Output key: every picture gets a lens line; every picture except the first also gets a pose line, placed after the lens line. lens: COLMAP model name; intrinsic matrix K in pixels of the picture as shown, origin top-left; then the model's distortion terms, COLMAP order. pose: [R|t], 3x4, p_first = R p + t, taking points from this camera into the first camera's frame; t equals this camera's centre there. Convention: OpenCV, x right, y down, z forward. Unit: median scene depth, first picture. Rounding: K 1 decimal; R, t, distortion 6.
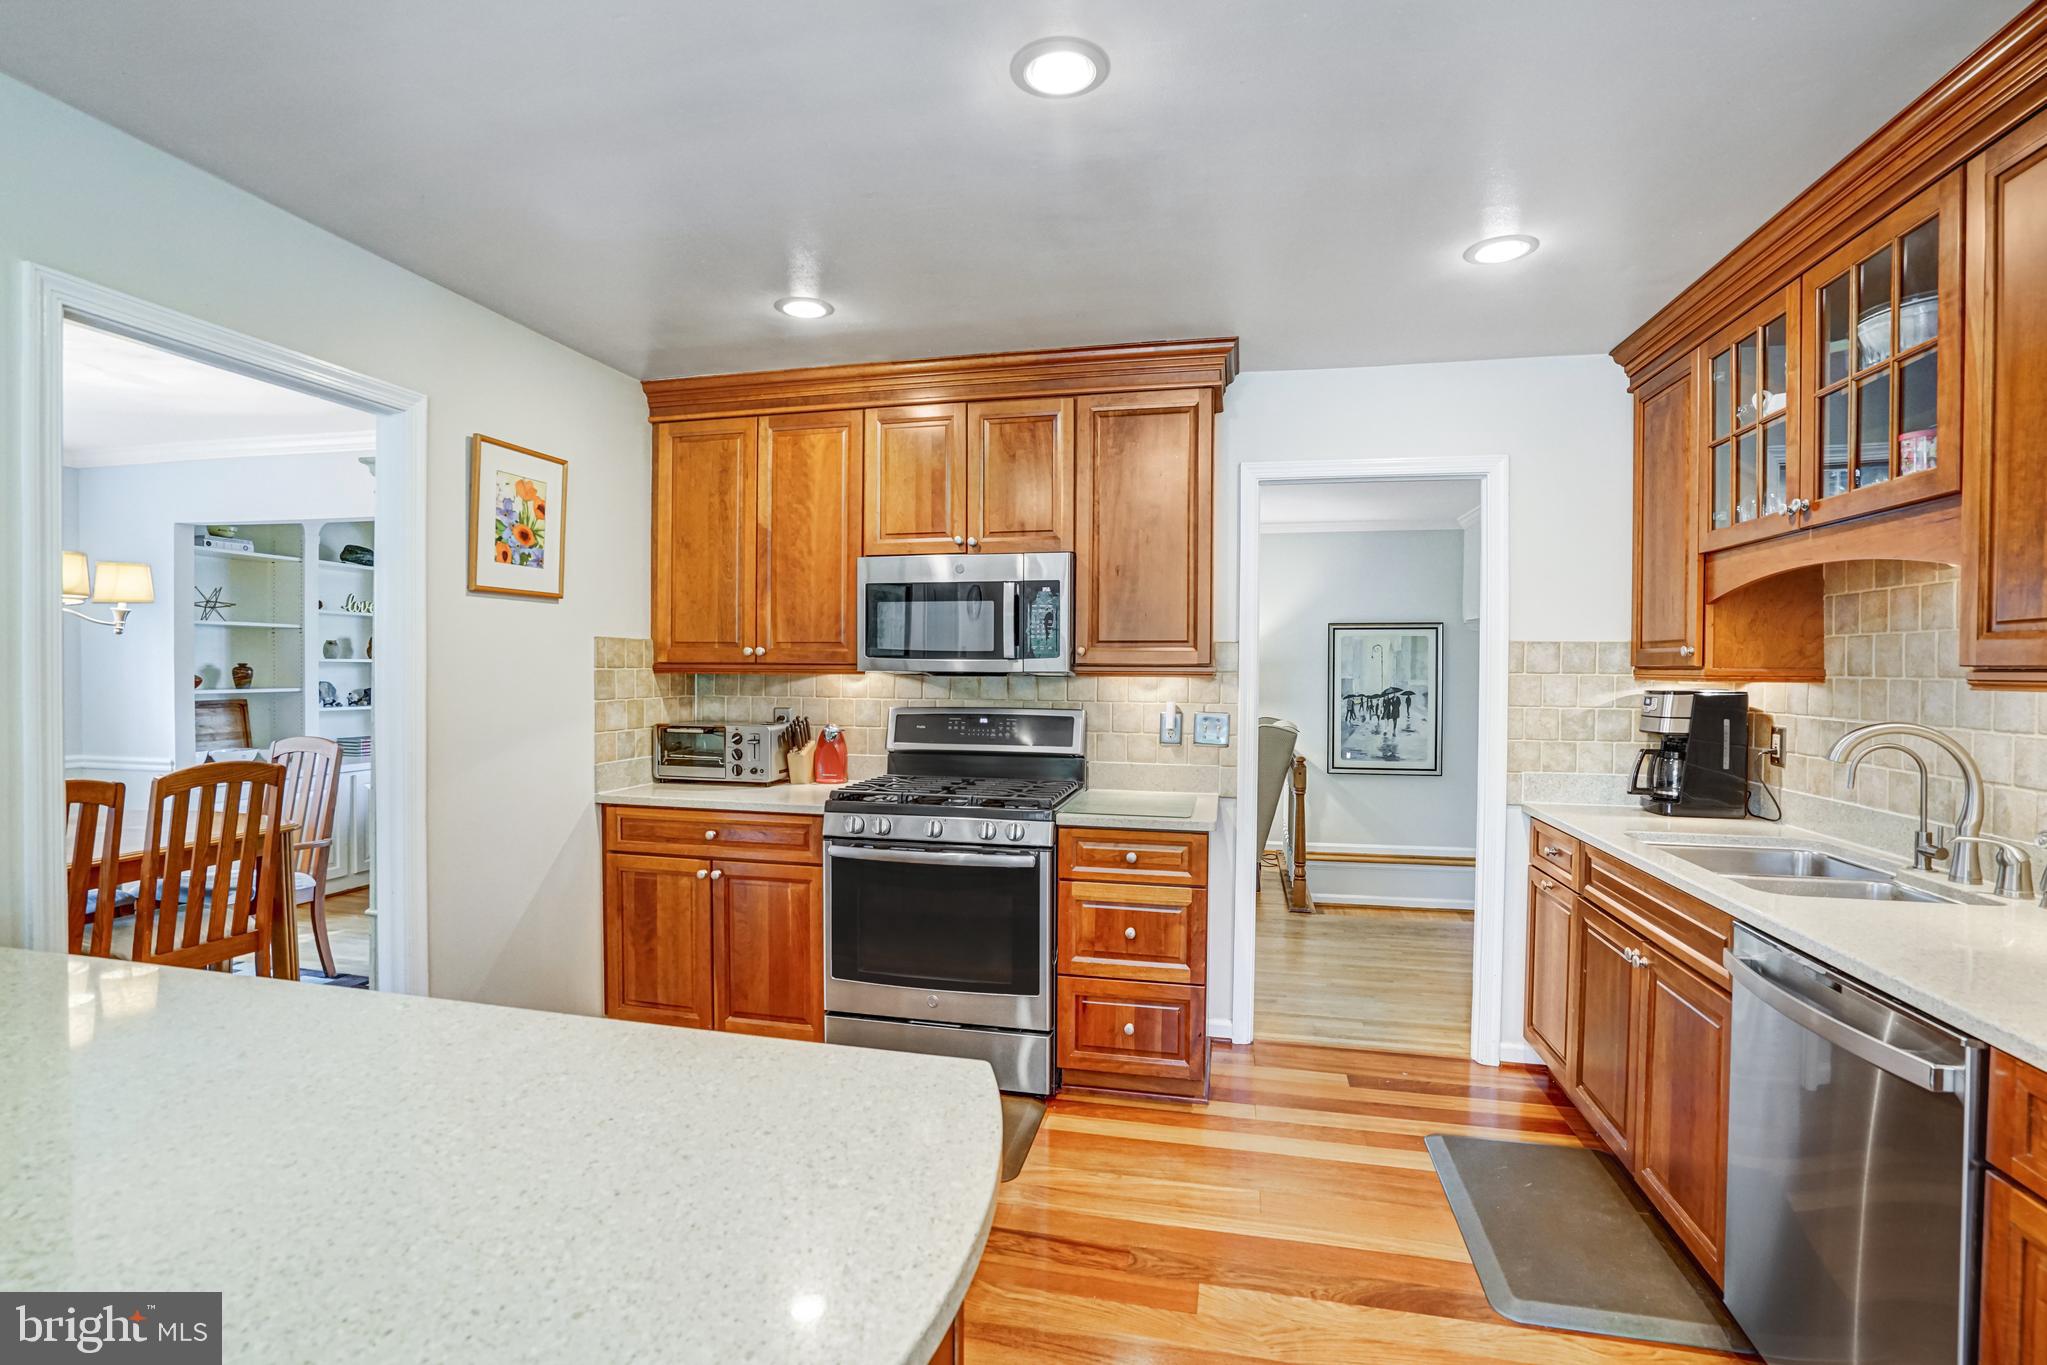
lens RADIAL K [[991.1, 0, 1005.4], [0, 991.1, 681.0], [0, 0, 1]] dist [-0.017647, 0.008672]
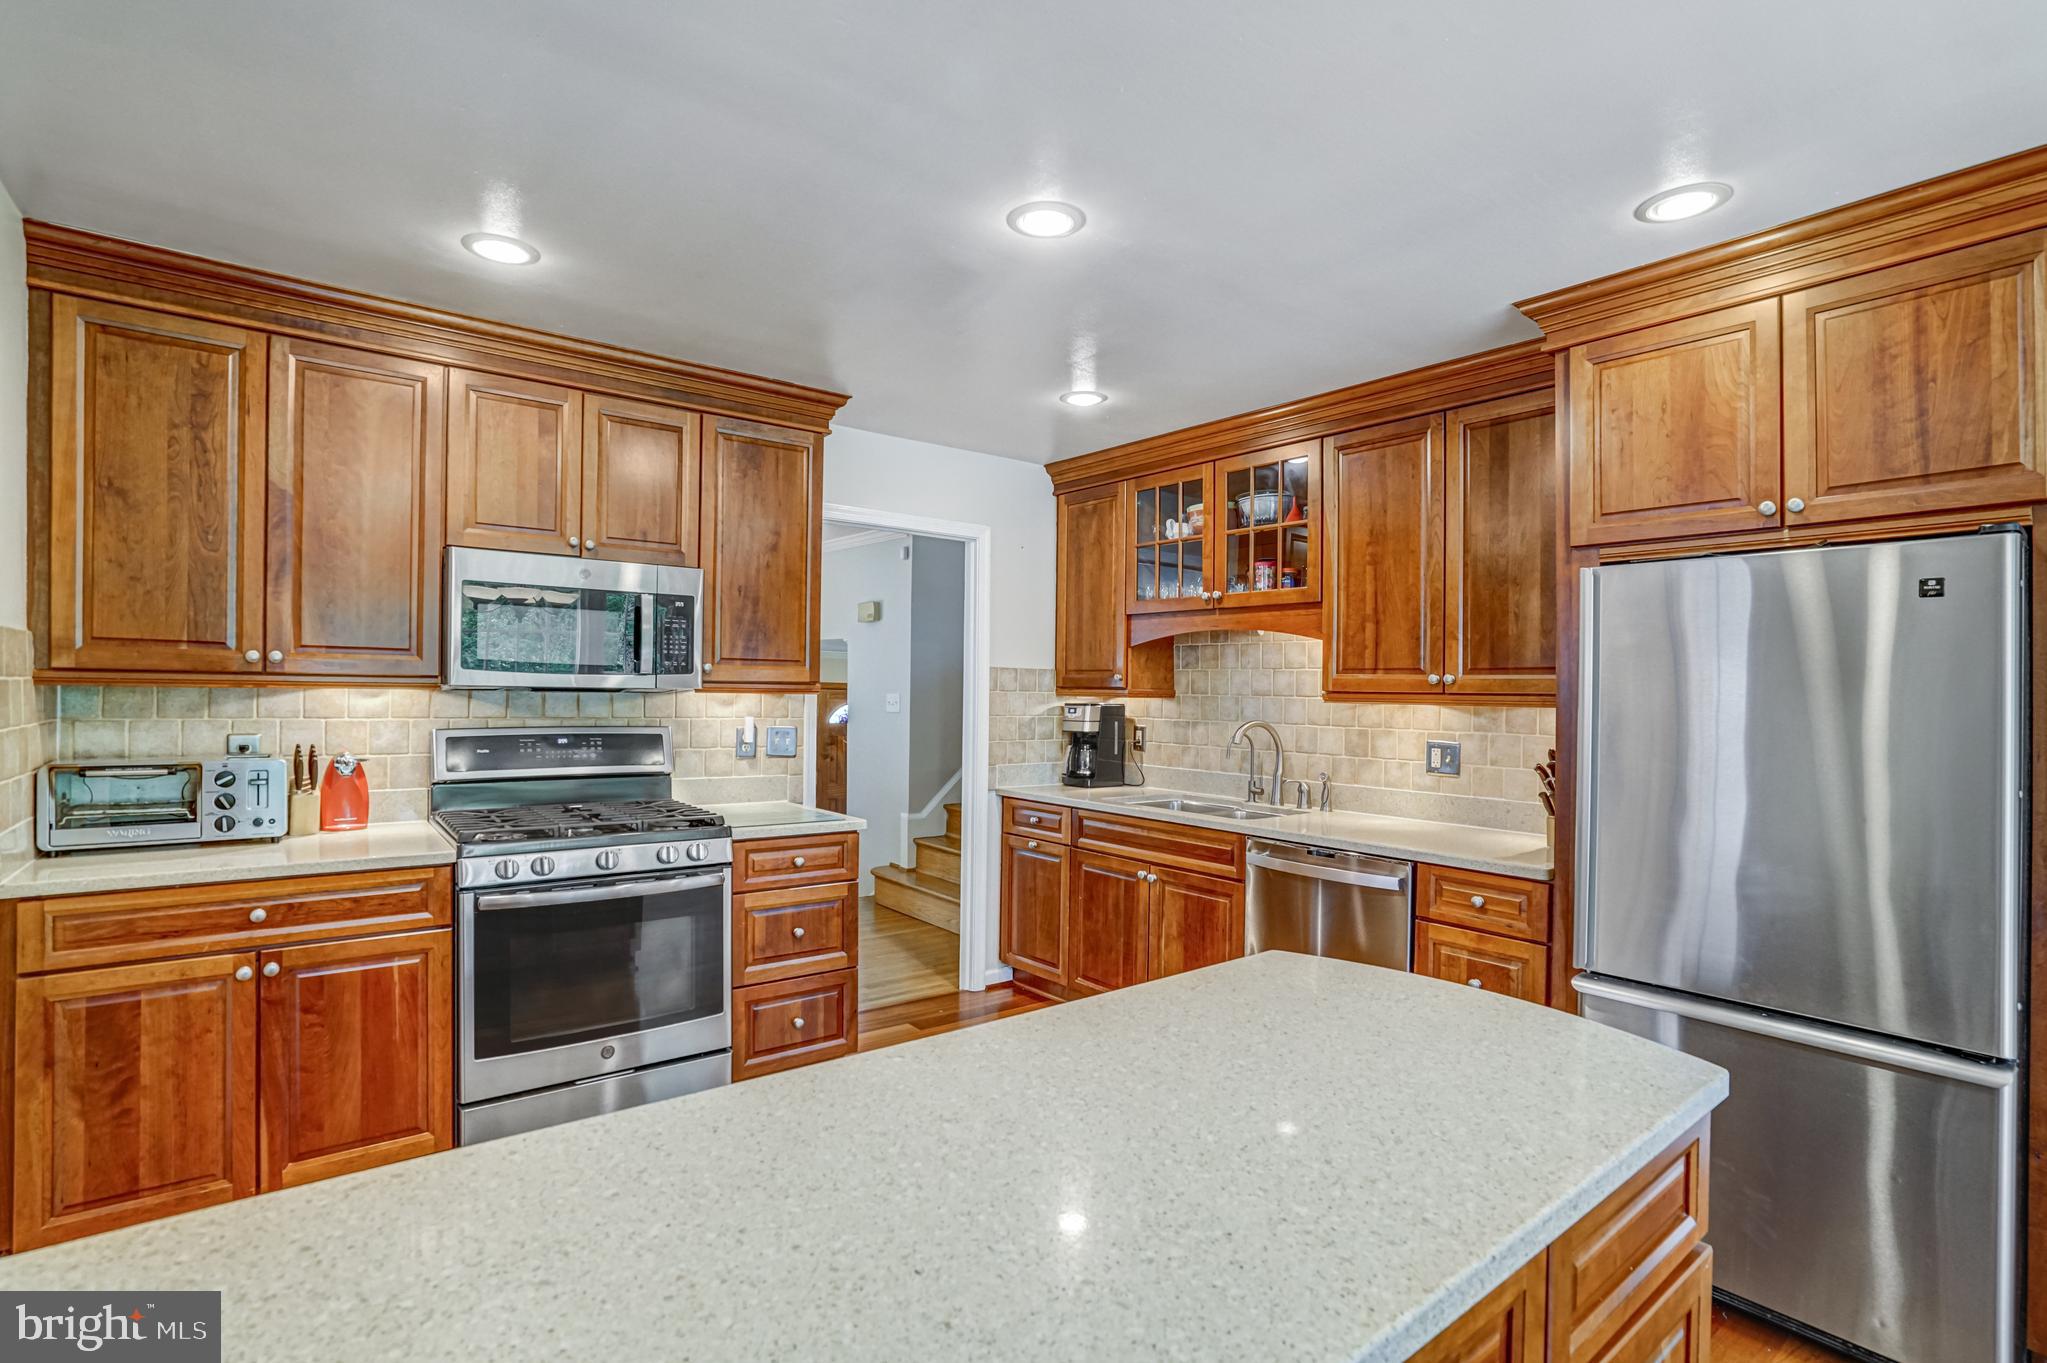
lens RADIAL K [[991.1, 0, 1034.5], [0, 991.1, 669.4], [0, 0, 1]] dist [-0.017647, 0.008672]
pose [[0.615919, 0.020660, 0.787538, -0.508836], [-0.001469, 0.999684, -0.025077, -0.003562], [-0.787808, 0.014288, 0.615755, 0.124046]]
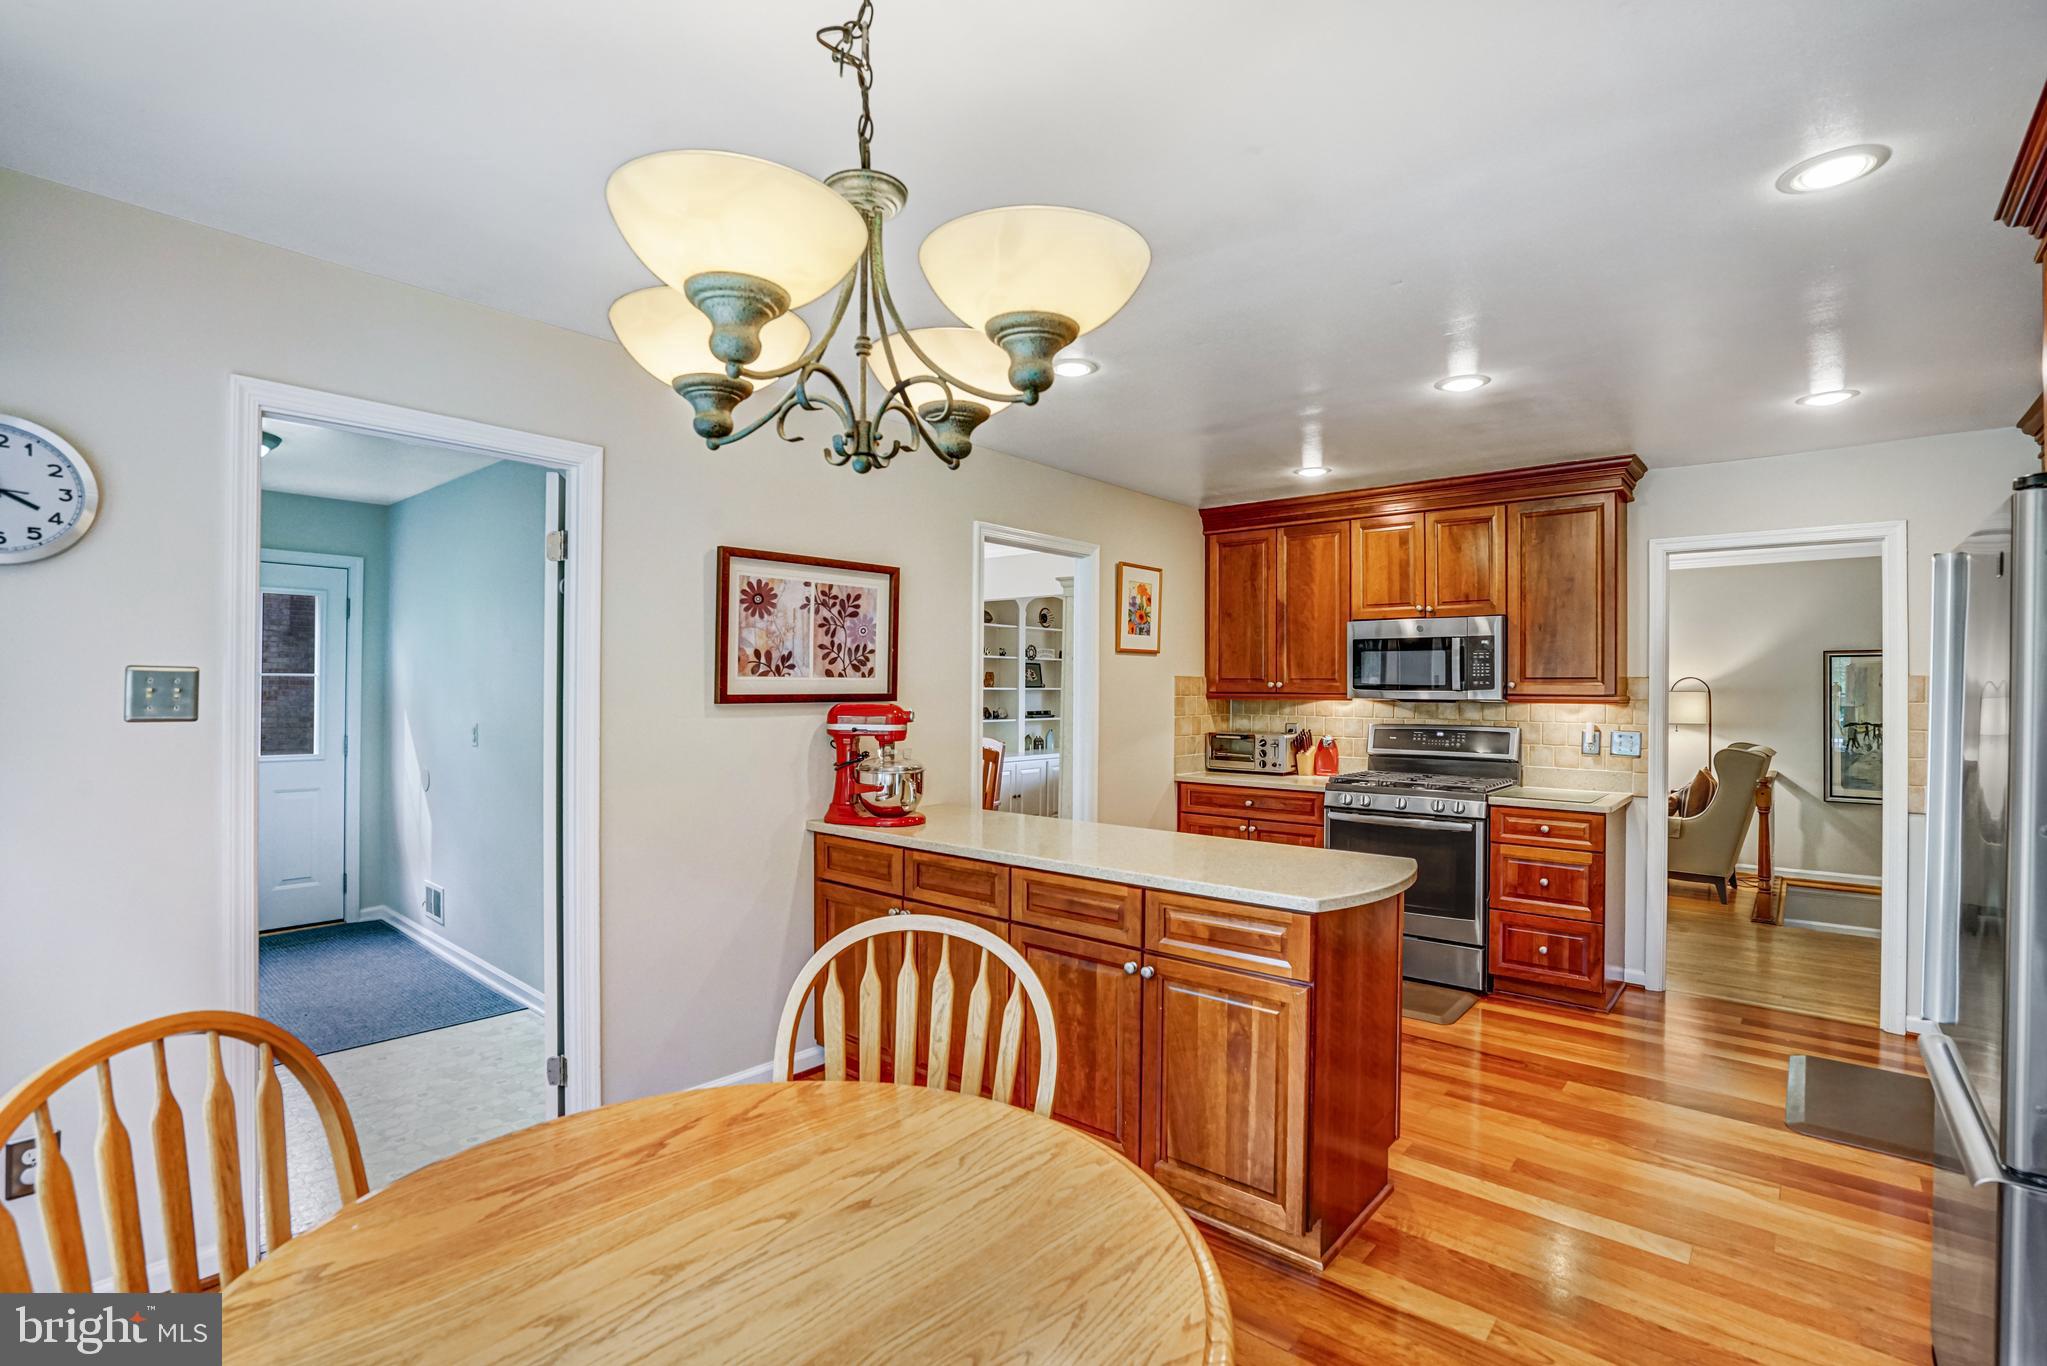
lens RADIAL K [[991.1, 0, 1036.8], [0, 991.1, 683.2], [0, 0, 1]] dist [-0.017647, 0.008672]
pose [[0.904436, -0.002039, -0.426604, 0.064738], [-0.007529, 0.999757, -0.020742, 0.001459], [0.426542, 0.021972, 0.904201, -0.549214]]
